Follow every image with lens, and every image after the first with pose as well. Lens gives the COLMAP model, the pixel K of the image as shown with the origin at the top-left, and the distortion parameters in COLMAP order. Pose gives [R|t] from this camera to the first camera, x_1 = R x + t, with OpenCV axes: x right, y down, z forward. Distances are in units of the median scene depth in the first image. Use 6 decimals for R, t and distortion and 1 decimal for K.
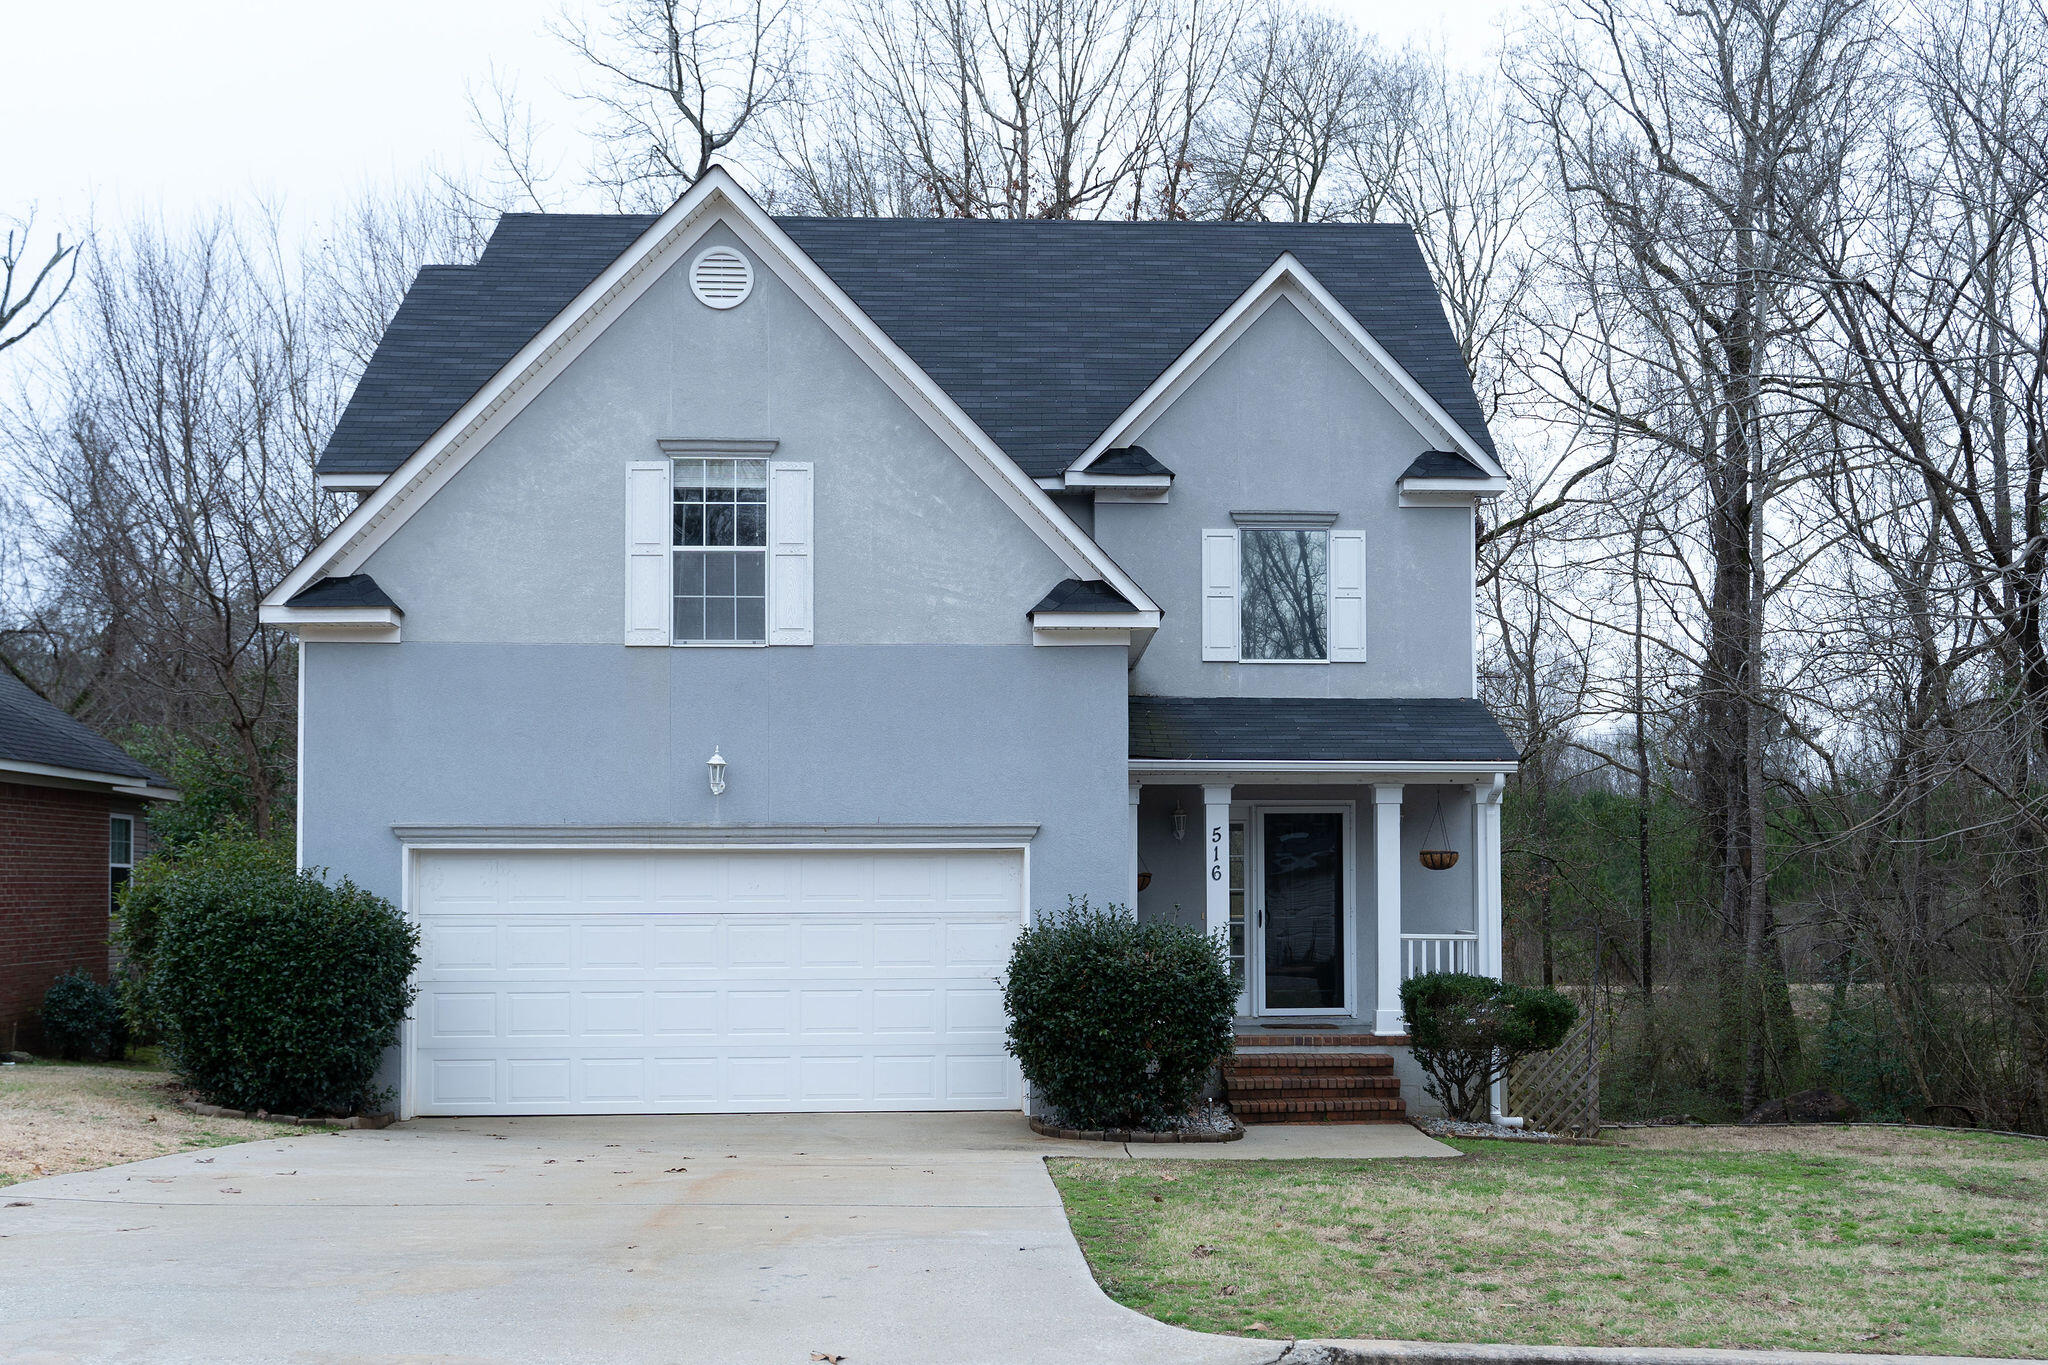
lens RADIAL K [[1629.9, 0, 1024.0], [0, 1629.9, 682.5], [0, 0, 1]] dist [0.002989, -0.004549]
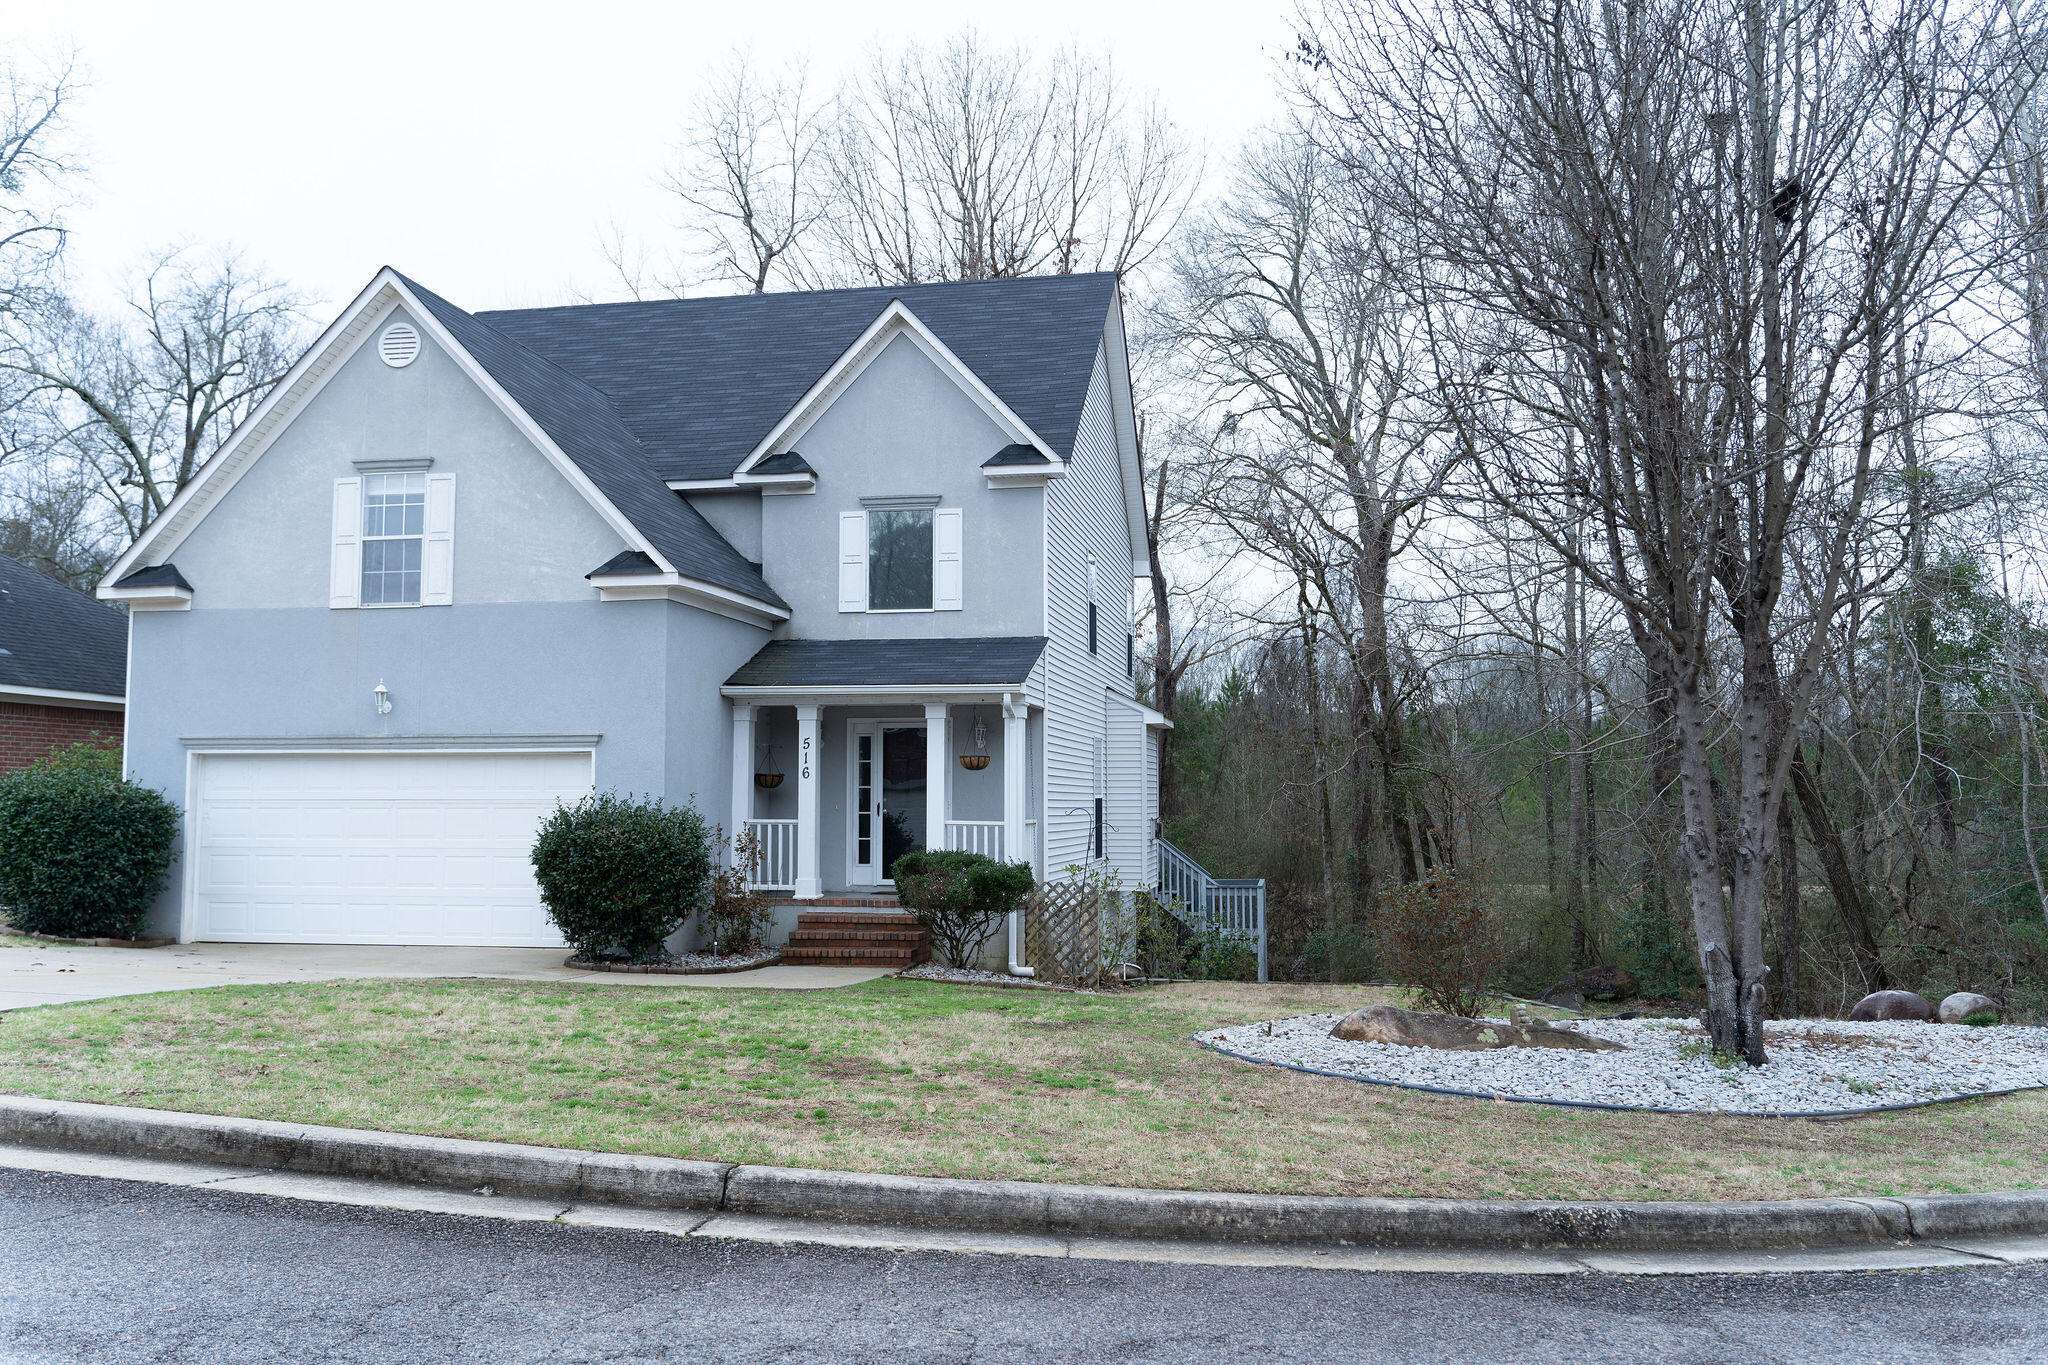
lens RADIAL K [[1241.4, 0, 1024.5], [0, 1241.4, 606.9], [0, 0, 1]] dist [0.001320, -0.000367]
pose [[0.982484, -0.025674, -0.184568, 0.538663], [0.019399, 0.999173, -0.035723, 0.025701], [0.185332, 0.031517, 0.982170, 0.056748]]
